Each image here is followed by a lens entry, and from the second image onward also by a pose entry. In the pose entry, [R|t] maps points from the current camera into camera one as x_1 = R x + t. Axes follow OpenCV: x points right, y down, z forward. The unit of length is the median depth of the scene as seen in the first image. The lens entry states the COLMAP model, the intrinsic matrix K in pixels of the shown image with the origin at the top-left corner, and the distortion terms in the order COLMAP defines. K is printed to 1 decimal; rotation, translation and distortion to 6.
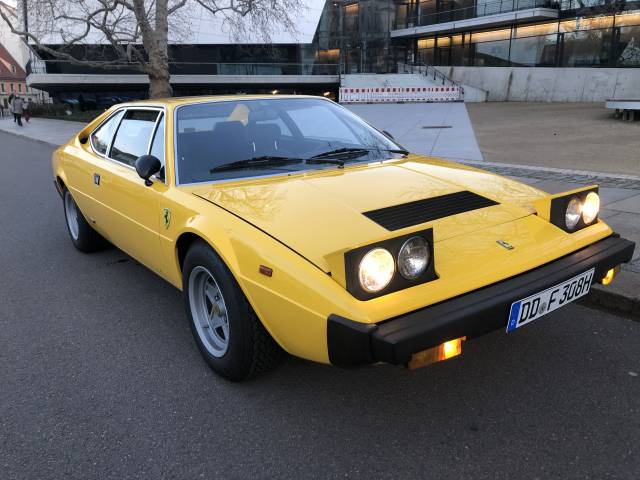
lens RADIAL K [[542.4, 0, 320.0], [0, 542.4, 240.0], [0, 0, 1]] dist [0.040194, -0.003390]
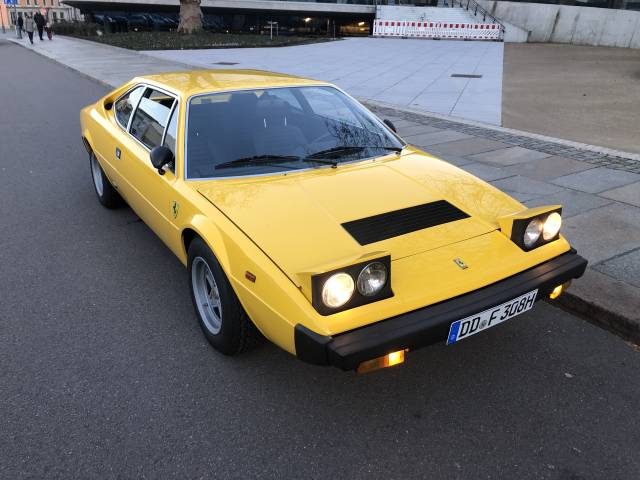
lens RADIAL K [[543.7, 0, 317.8], [0, 543.7, 237.0], [0, 0, 1]] dist [0.079694, -0.105080]
pose [[0.996649, 0.066487, -0.047657, 0.078812], [-0.060042, 0.990233, 0.125835, -0.151734], [0.055558, -0.122551, 0.990906, -0.131708]]
